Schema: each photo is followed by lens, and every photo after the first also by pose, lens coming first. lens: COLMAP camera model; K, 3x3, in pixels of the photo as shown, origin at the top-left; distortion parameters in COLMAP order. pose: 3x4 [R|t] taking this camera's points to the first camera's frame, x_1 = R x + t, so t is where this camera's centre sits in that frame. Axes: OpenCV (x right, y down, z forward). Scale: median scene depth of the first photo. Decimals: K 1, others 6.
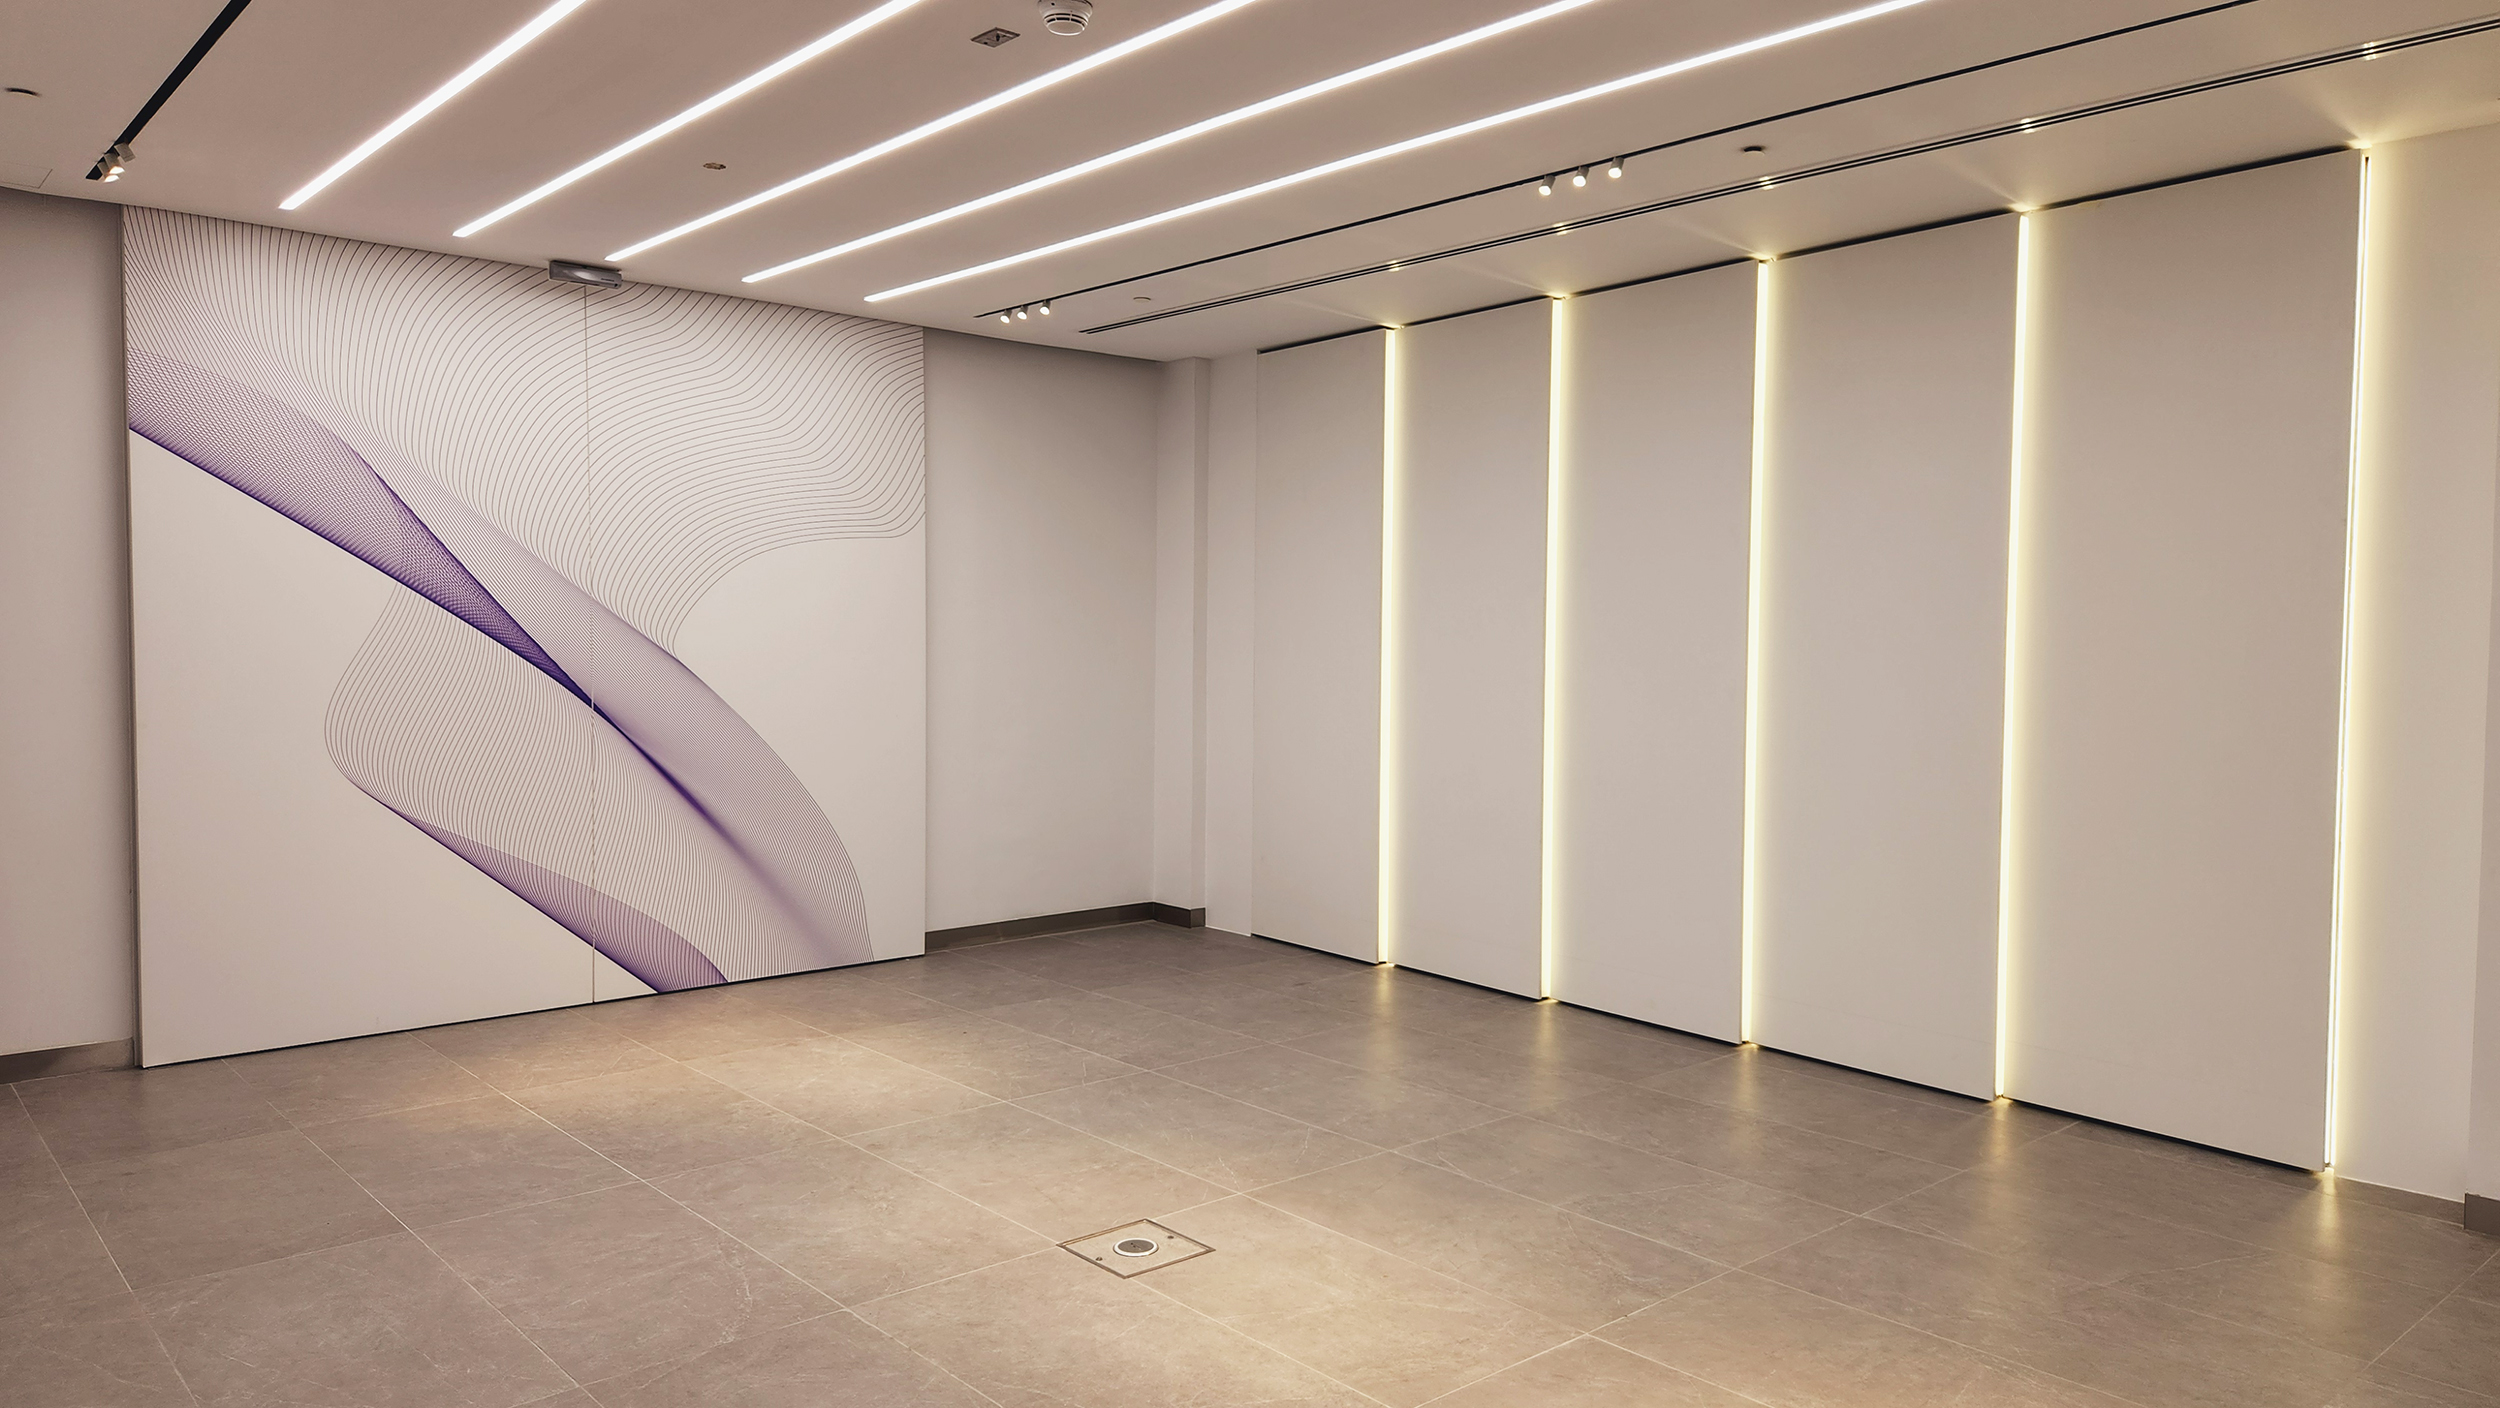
lens RADIAL K [[1721.4, 0, 1263.3], [0, 1721.4, 700.5], [0, 0, 1]] dist [0.039970, -0.004915]
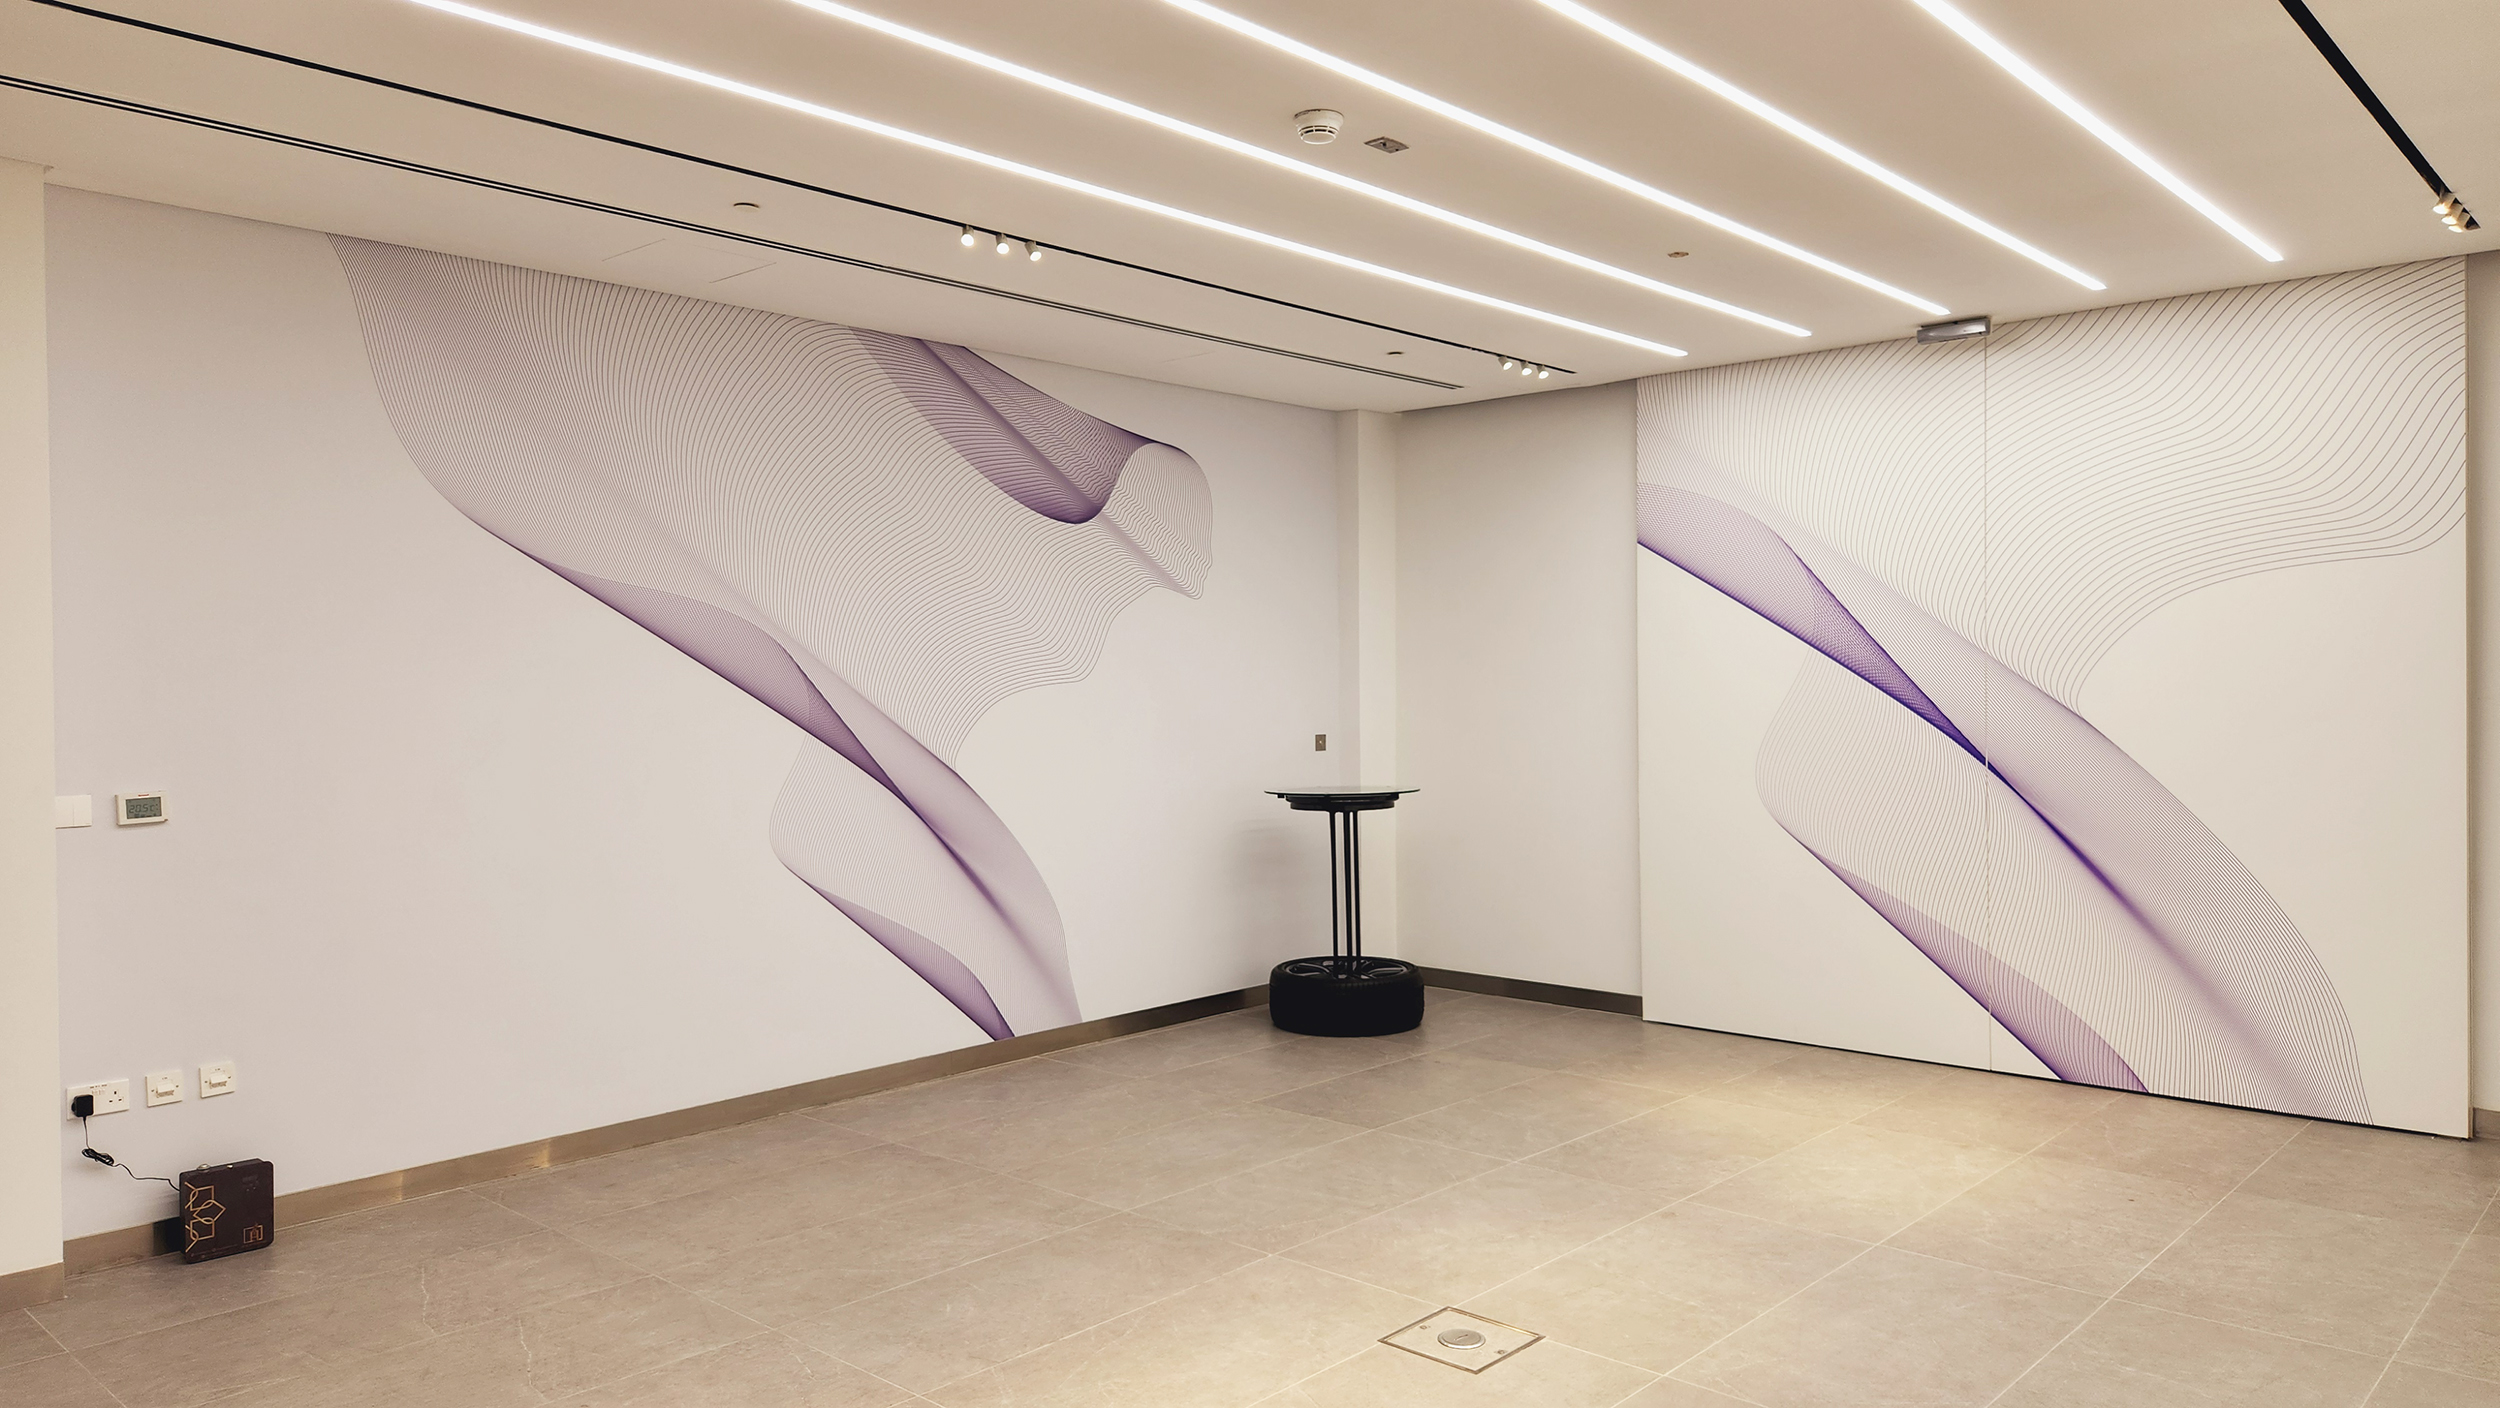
lens RADIAL K [[1721.4, 0, 1262.0], [0, 1721.4, 708.7], [0, 0, 1]] dist [0.039970, -0.004915]
pose [[0.063762, 0.002953, -0.997961, 0.642535], [-0.028756, 0.999586, 0.001120, -0.020132], [0.997551, 0.028626, 0.063821, 0.608130]]
